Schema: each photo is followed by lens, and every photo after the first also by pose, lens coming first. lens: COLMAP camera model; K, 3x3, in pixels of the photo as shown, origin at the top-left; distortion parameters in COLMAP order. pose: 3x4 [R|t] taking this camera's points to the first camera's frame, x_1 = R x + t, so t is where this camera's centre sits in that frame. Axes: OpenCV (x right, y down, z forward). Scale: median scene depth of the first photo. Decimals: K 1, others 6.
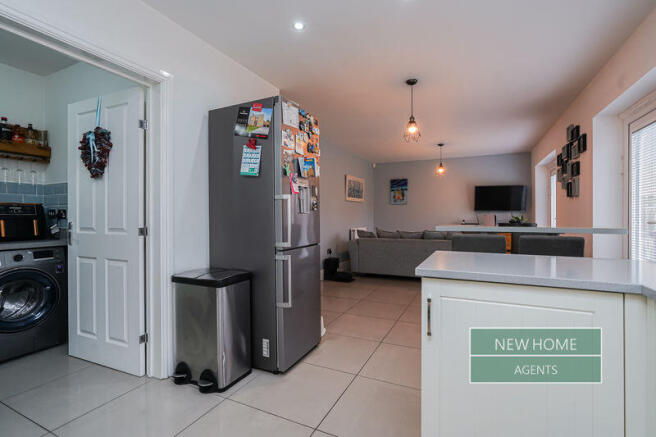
lens RADIAL K [[304.1, 0, 330.5], [0, 304.1, 214.6], [0, 0, 1]] dist [-0.003671, 0.000972]
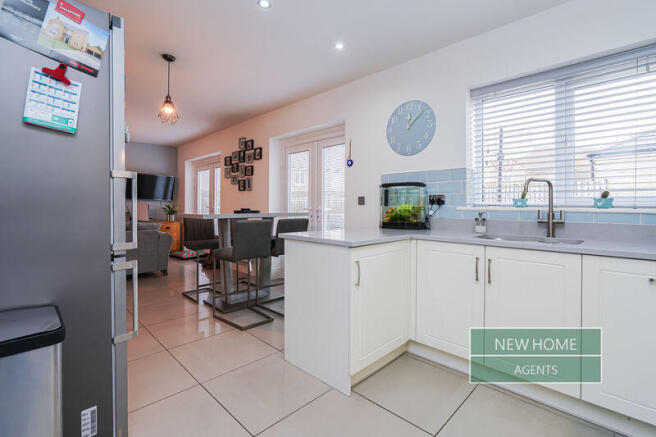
lens RADIAL K [[304.1, 0, 309.2], [0, 304.1, 204.6], [0, 0, 1]] dist [-0.003671, 0.000972]
pose [[0.381755, 0.004157, 0.924254, -0.238330], [-0.007609, 0.999970, -0.001354, 0.002248], [-0.924232, -0.006515, 0.381775, 0.146088]]
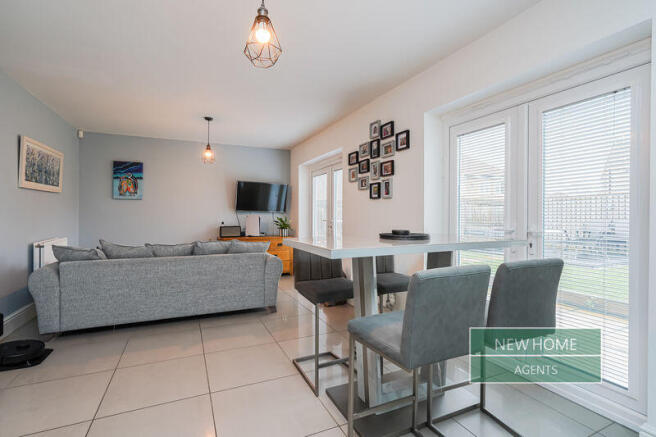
lens RADIAL K [[304.1, 0, 325.4], [0, 304.1, 216.4], [0, 0, 1]] dist [-0.003671, 0.000972]
pose [[0.641827, -0.001604, 0.766848, -0.011468], [-0.006734, 0.999947, 0.007728, -0.007518], [-0.766820, -0.010124, 0.641783, 0.363138]]
